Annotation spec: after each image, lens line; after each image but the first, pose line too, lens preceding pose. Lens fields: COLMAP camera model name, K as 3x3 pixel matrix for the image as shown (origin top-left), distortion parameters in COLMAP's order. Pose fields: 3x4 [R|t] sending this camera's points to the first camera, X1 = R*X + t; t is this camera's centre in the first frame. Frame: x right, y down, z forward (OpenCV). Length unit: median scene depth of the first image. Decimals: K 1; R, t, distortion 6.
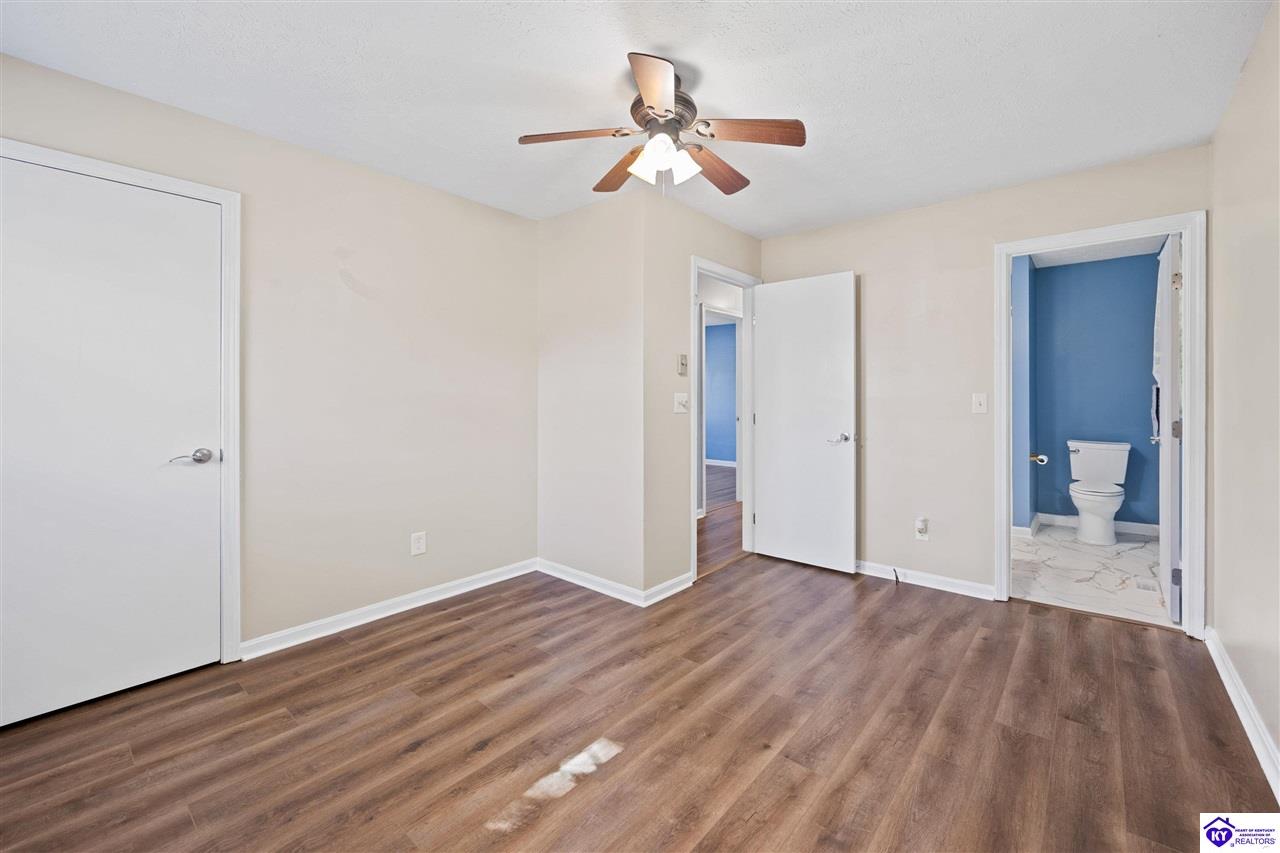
lens RADIAL K [[523.1, 0, 672.3], [0, 523.1, 400.8], [0, 0, 1]] dist [-0.000701, -0.000138]
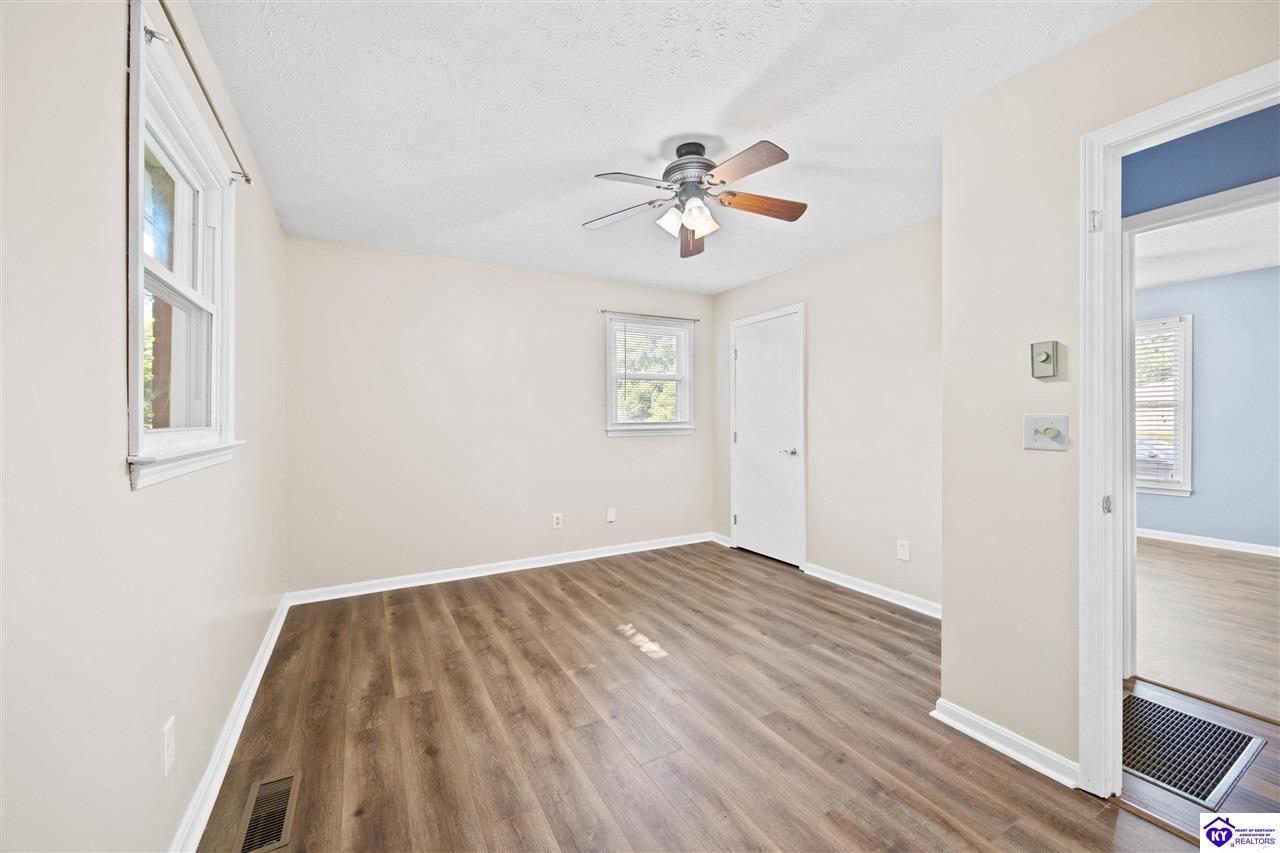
lens RADIAL K [[494.9, 0, 640.0], [0, 494.9, 426.5], [0, 0, 1]] dist [-0.001339, -0.000281]
pose [[-0.373350, 0.013334, -0.927595, 0.994213], [-0.002781, 0.999876, 0.015492, -0.009361], [0.927686, 0.008363, -0.373267, 1.229265]]
